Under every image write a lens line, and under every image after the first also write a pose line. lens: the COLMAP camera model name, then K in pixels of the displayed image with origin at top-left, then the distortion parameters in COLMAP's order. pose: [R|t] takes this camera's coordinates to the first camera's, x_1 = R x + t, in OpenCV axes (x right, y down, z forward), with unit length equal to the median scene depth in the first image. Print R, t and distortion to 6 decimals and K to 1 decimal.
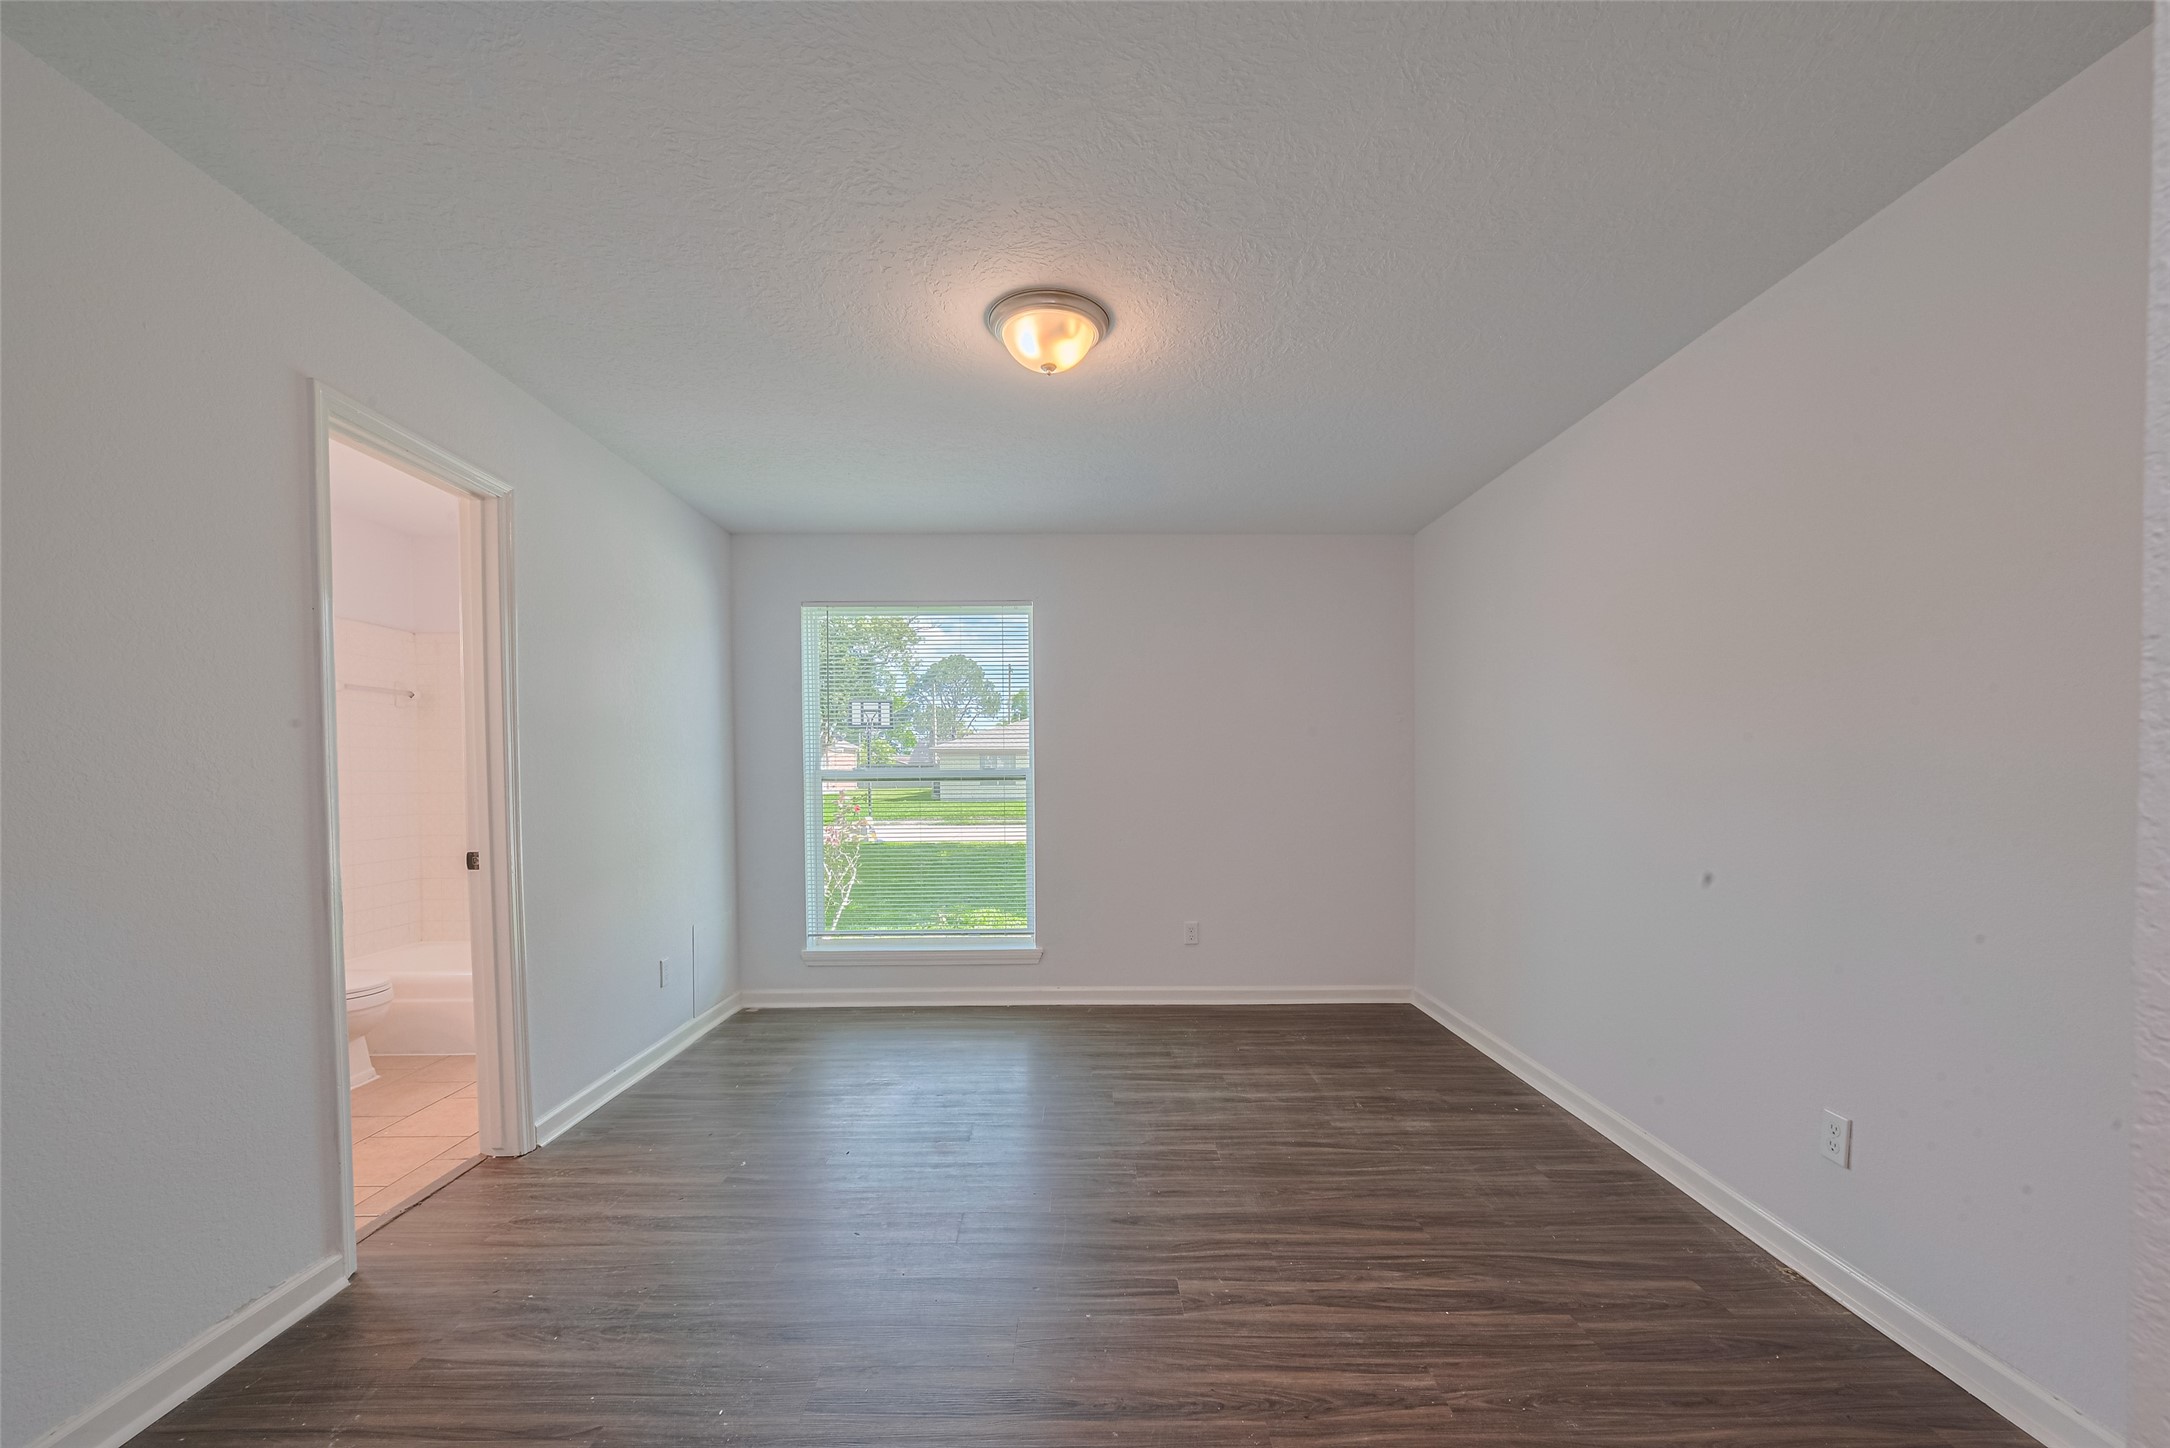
lens RADIAL K [[858.4, 0, 1097.7], [0, 858.4, 785.6], [0, 0, 1]] dist [-0.002350, 0.000535]
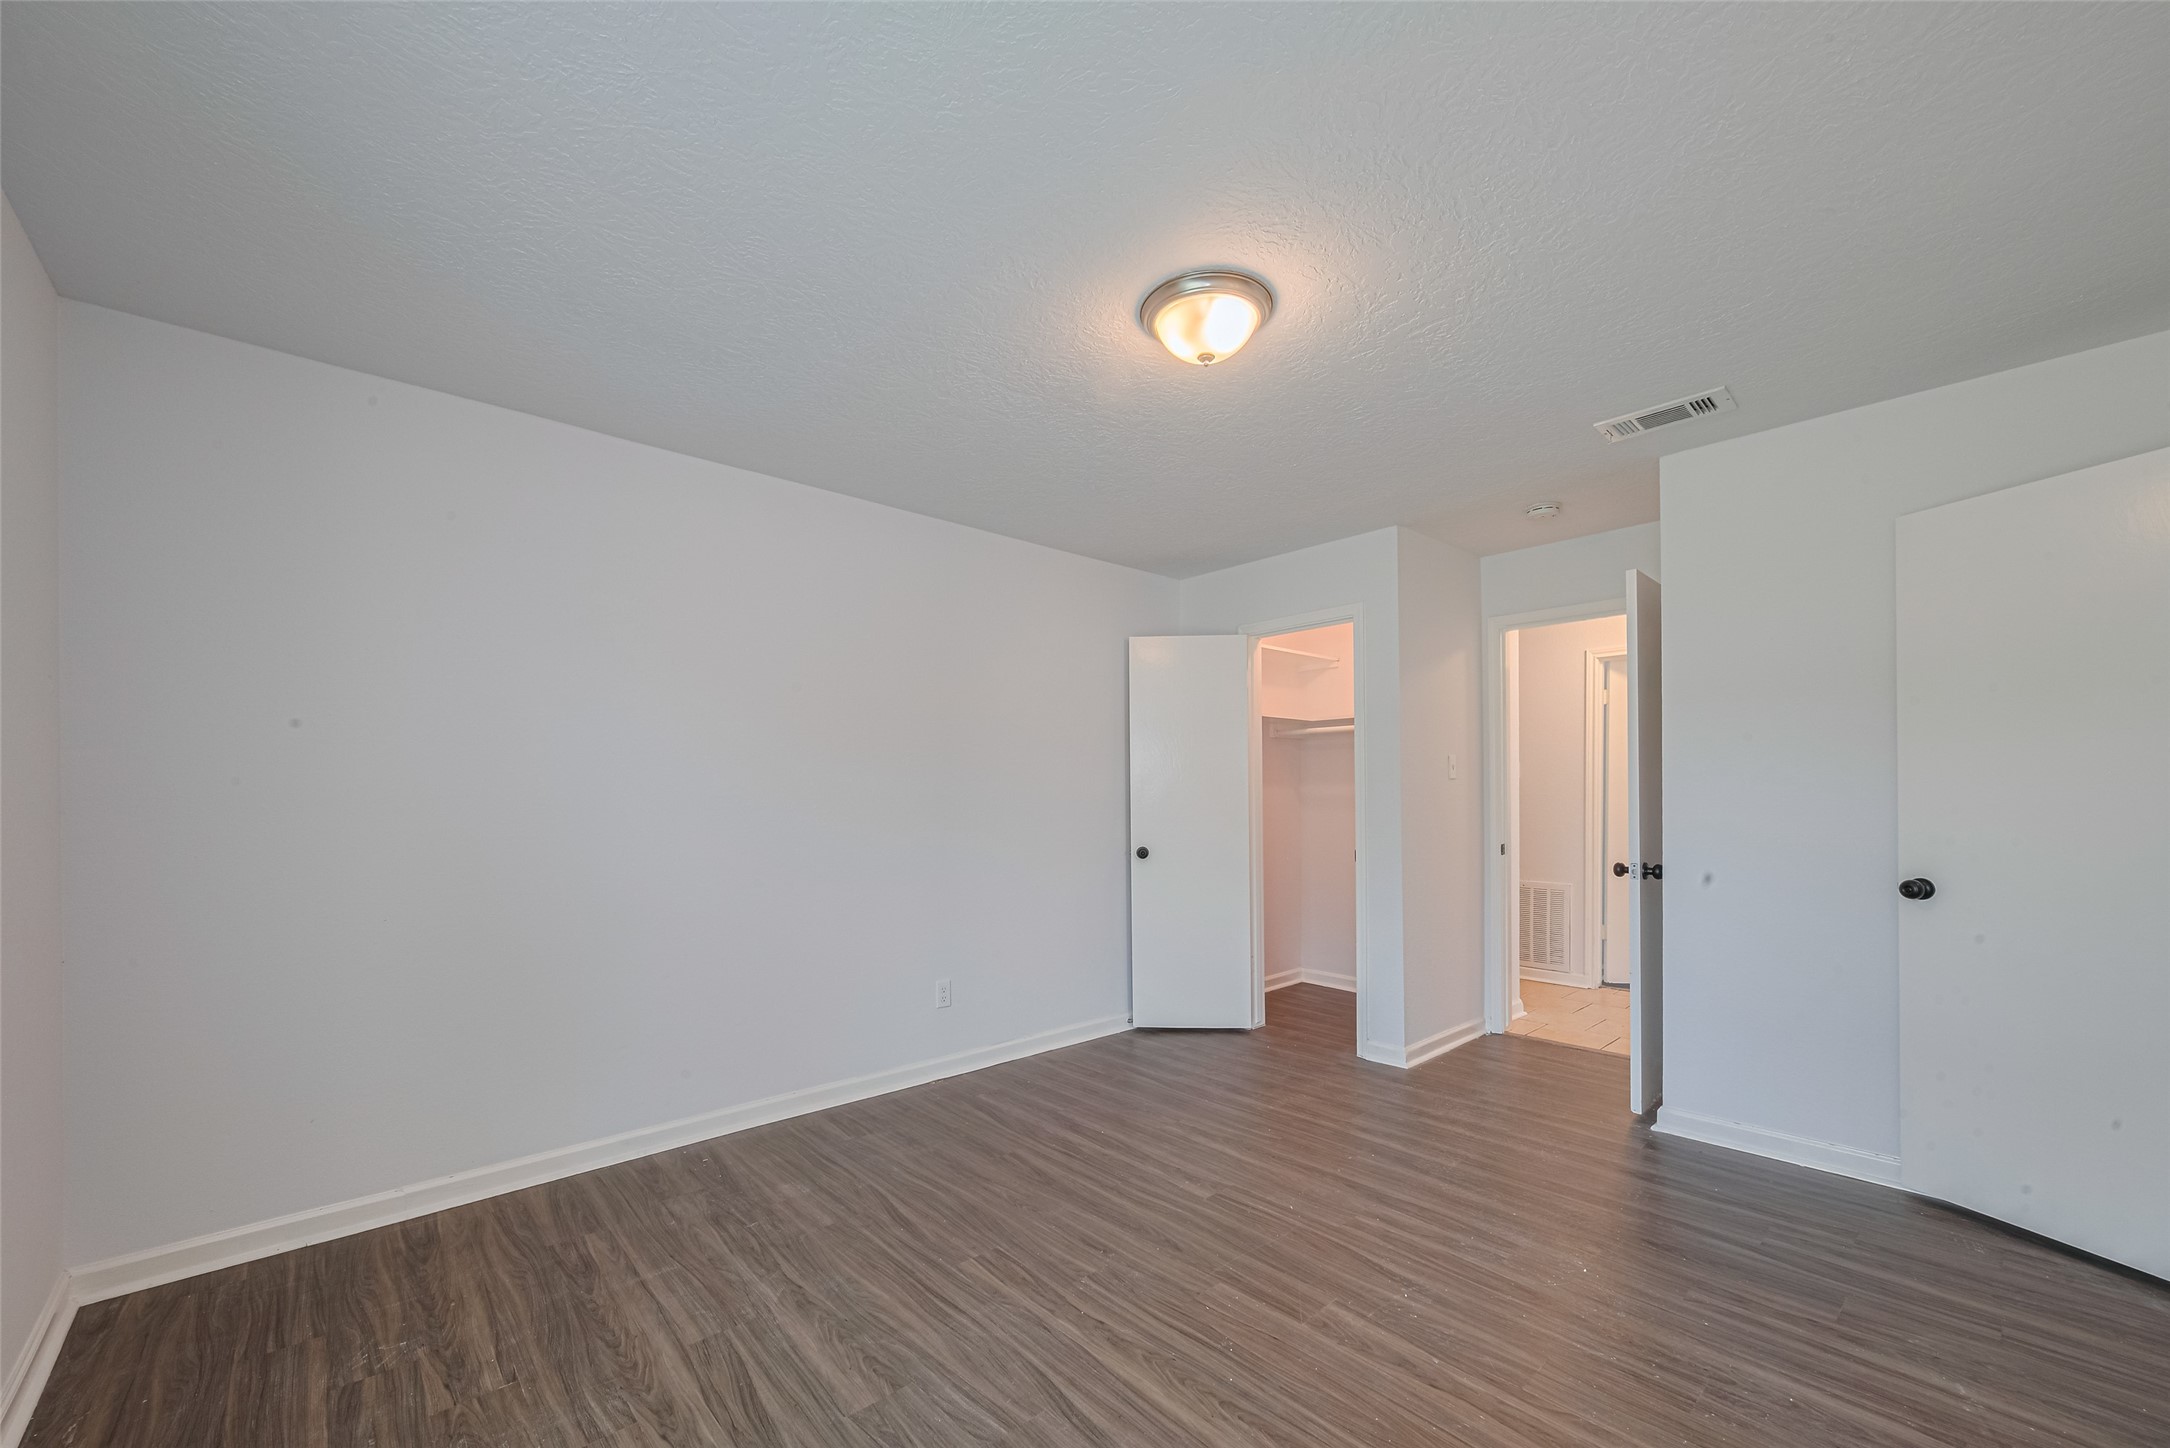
lens RADIAL K [[858.4, 0, 1060.9], [0, 858.4, 804.6], [0, 0, 1]] dist [-0.002350, 0.000535]
pose [[-0.643120, 0.000327, 0.765765, -0.435772], [0.020079, 0.999663, 0.016436, -0.021088], [-0.765502, 0.025946, -0.642910, 1.146910]]
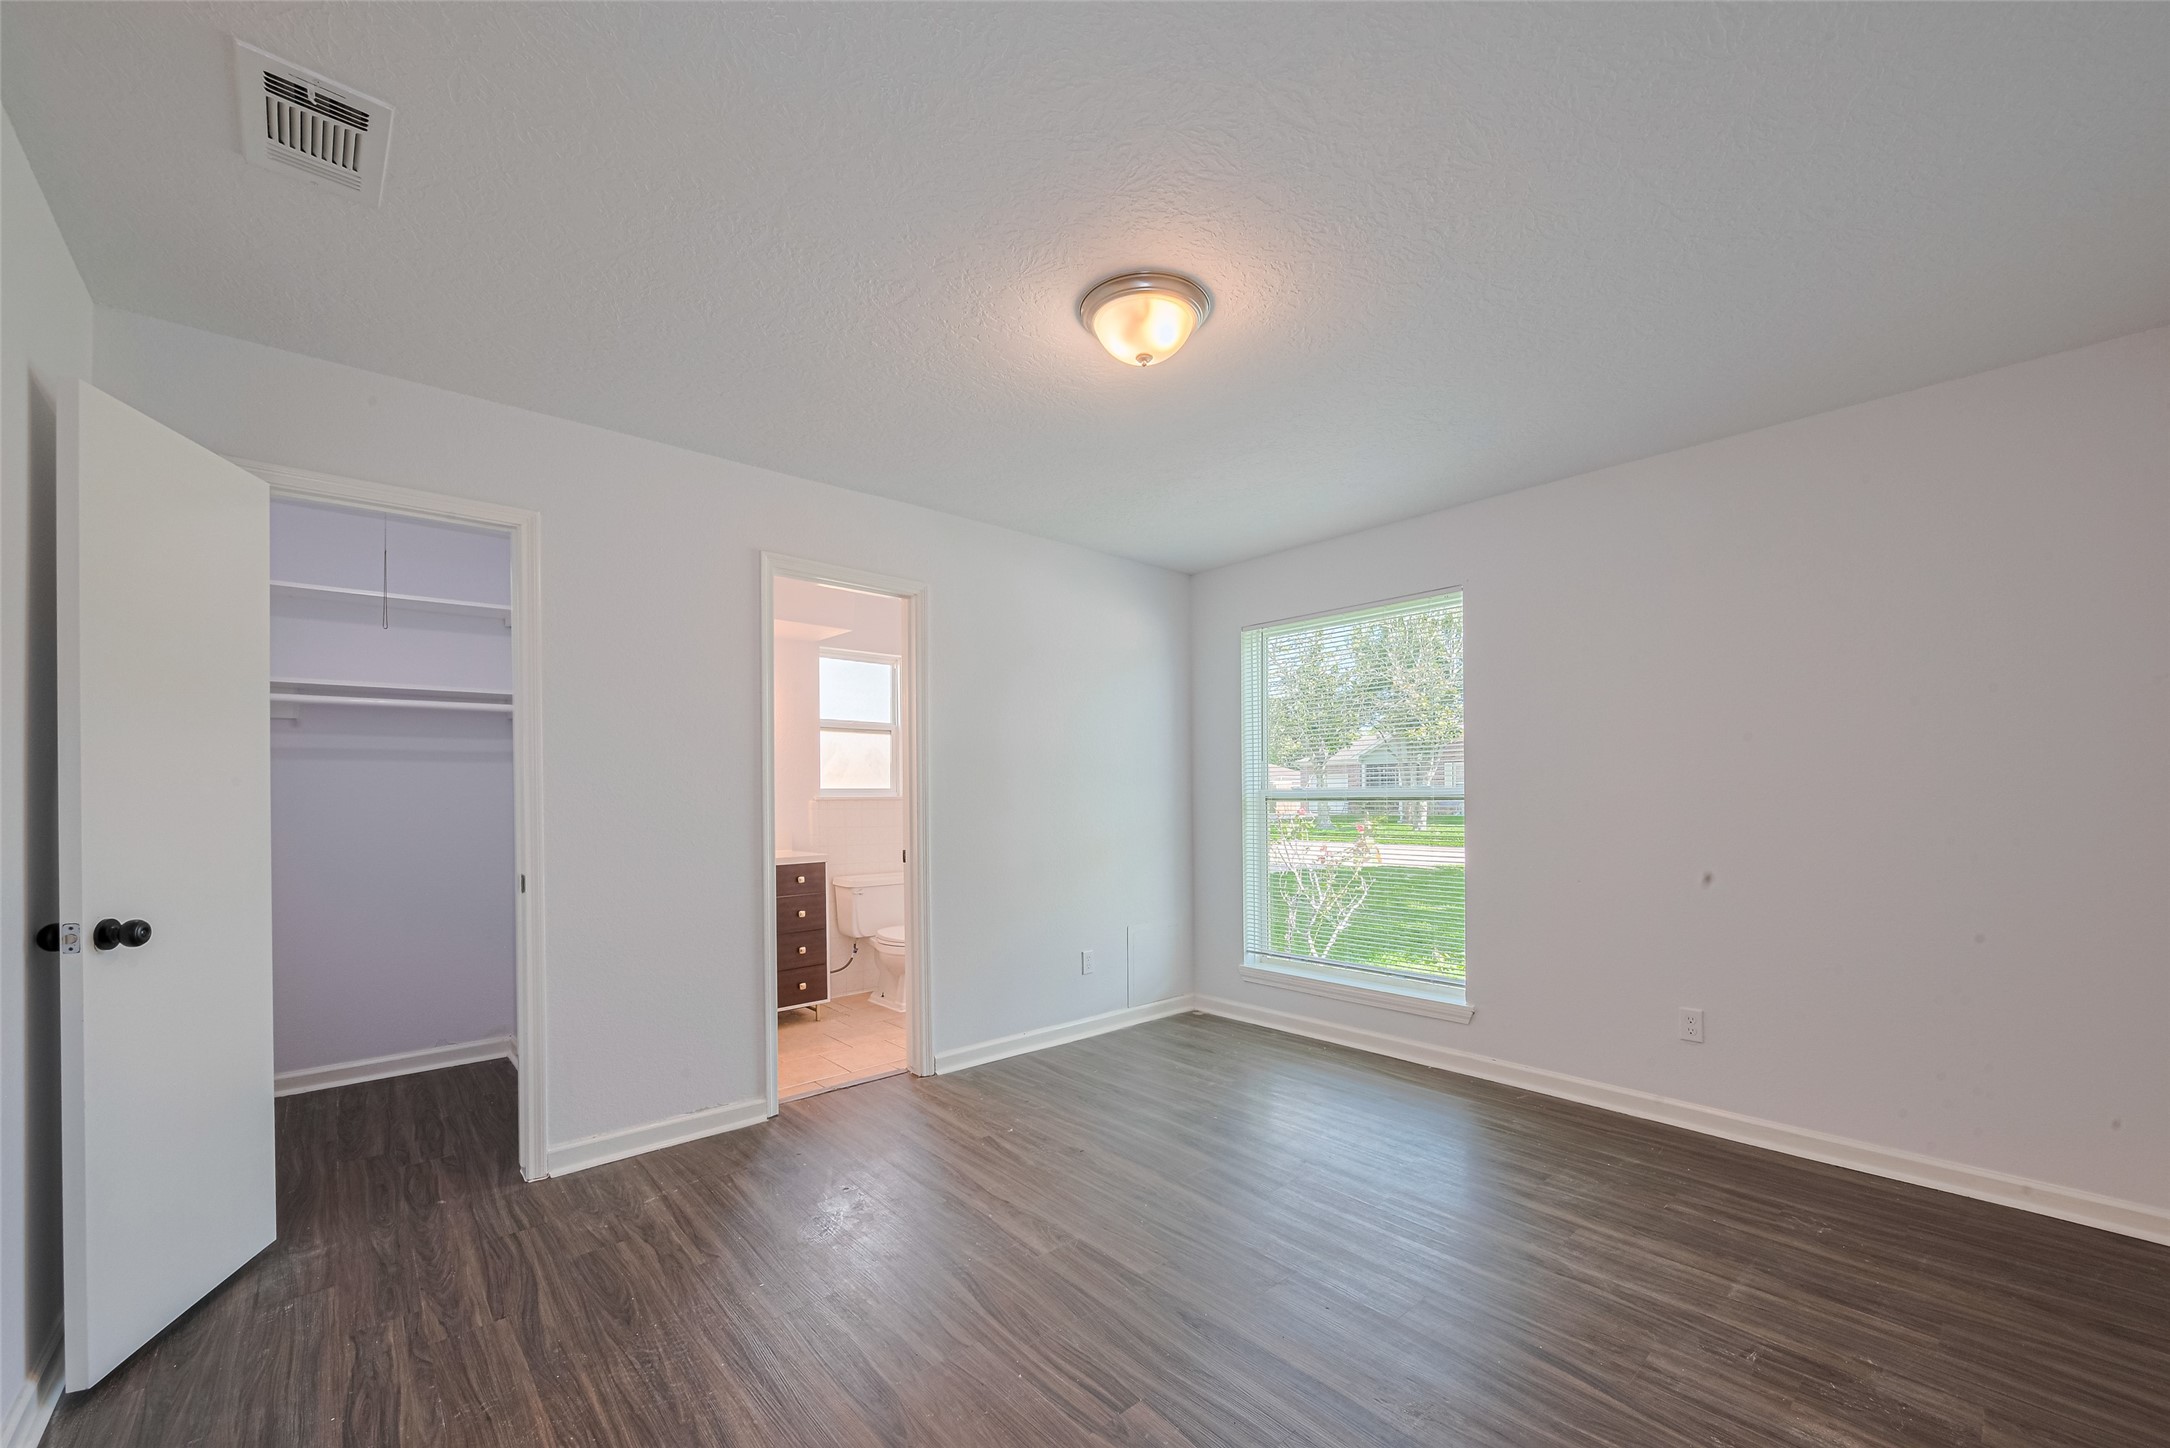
lens RADIAL K [[858.4, 0, 1084.6], [0, 858.4, 793.1], [0, 0, 1]] dist [-0.002350, 0.000535]
pose [[0.654849, 0.000479, -0.755760, 0.401925], [-0.008738, 0.999938, -0.006938, -0.007114], [0.755710, 0.011147, 0.654812, 0.233738]]
